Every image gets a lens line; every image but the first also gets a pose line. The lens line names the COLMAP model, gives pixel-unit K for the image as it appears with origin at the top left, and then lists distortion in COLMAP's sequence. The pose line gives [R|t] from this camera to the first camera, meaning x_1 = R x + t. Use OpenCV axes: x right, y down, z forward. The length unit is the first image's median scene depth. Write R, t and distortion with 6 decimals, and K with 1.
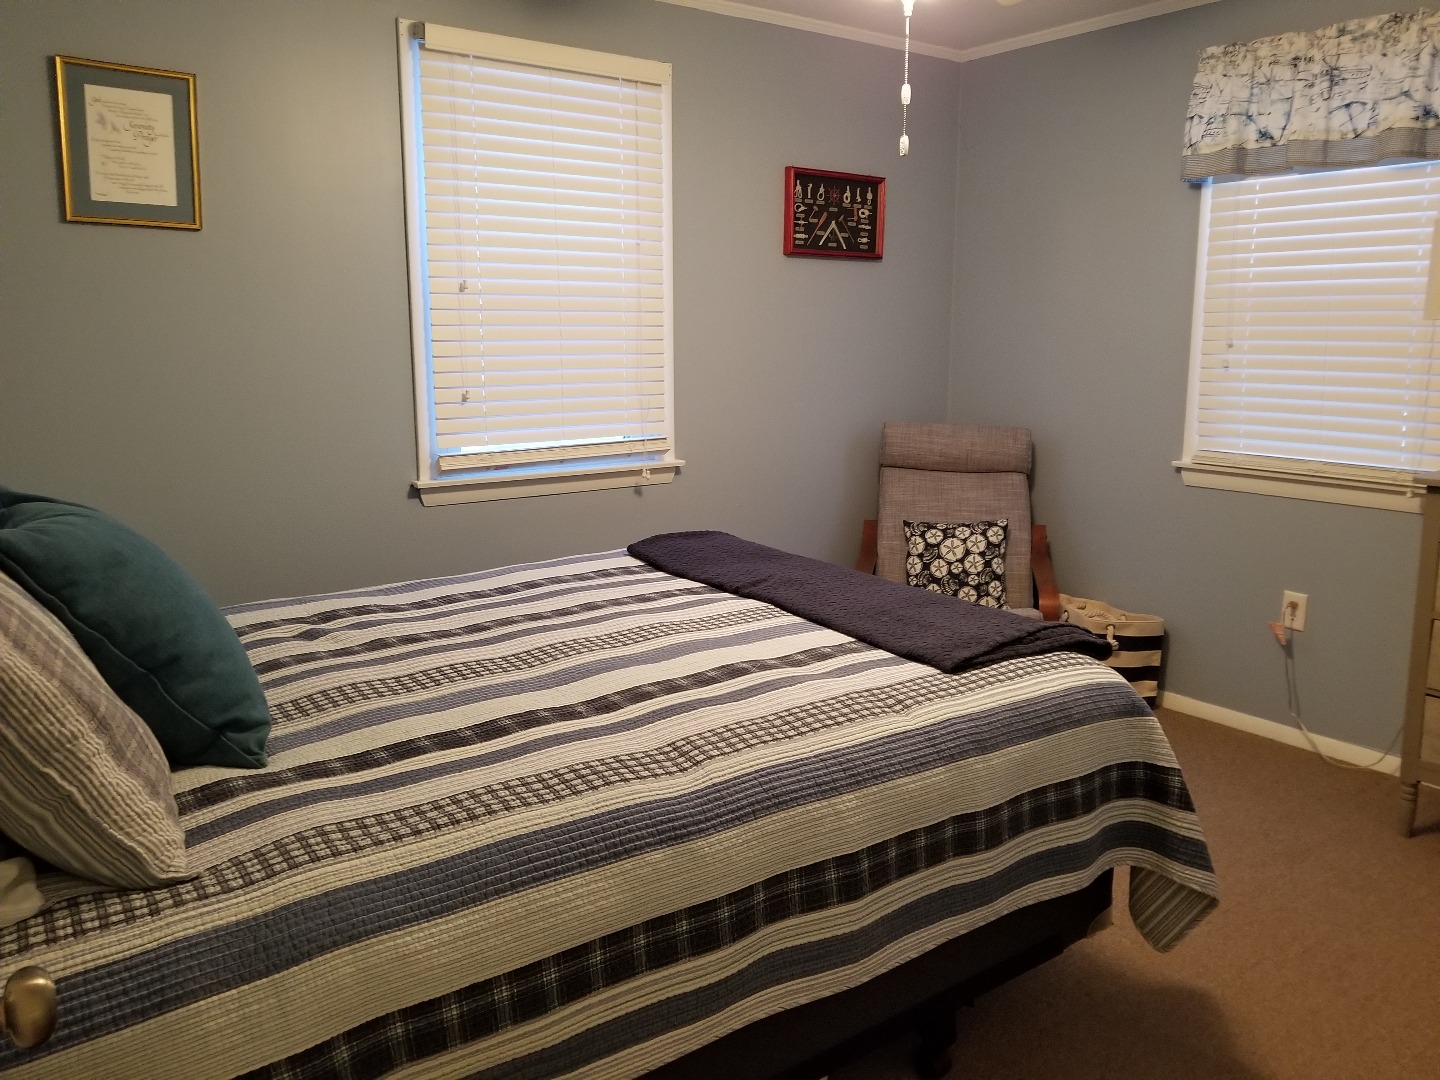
lens RADIAL K [[1112.0, 0, 719.6], [0, 1112.0, 541.1], [0, 0, 1]] dist [0.068372, -0.101234]
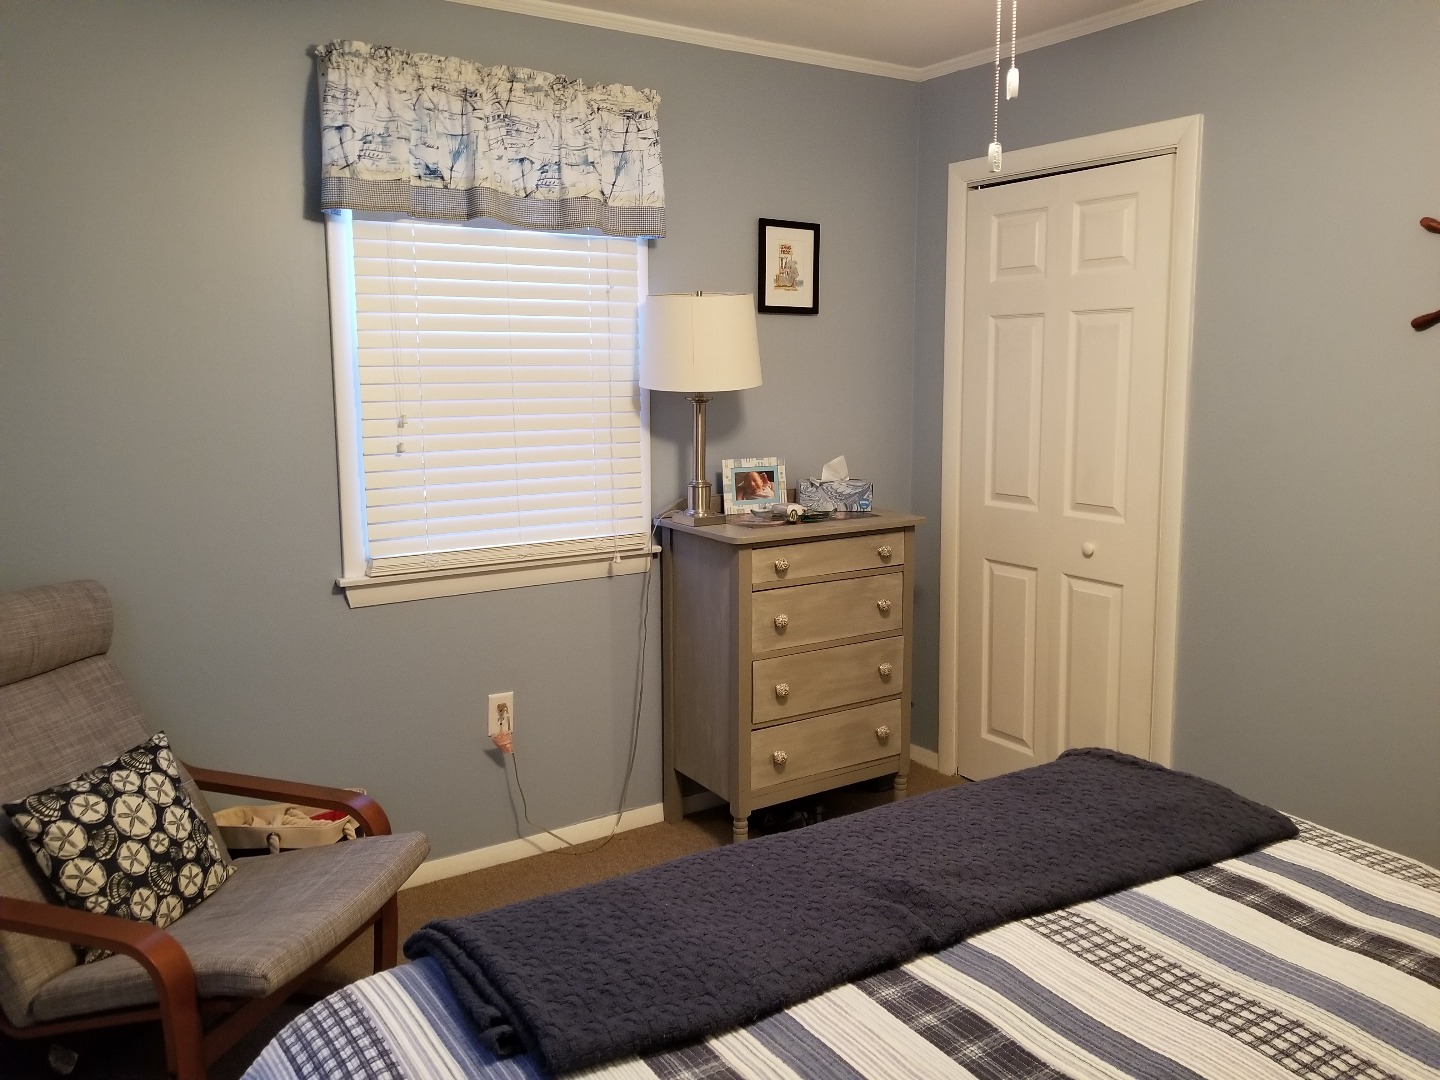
lens RADIAL K [[1112.0, 0, 781.4], [0, 1112.0, 529.1], [0, 0, 1]] dist [0.068372, -0.101234]
pose [[0.026417, -0.141098, 0.989643, -0.349333], [0.200514, 0.970617, 0.133033, -0.157413], [-0.979335, 0.194922, 0.053933, 0.722670]]
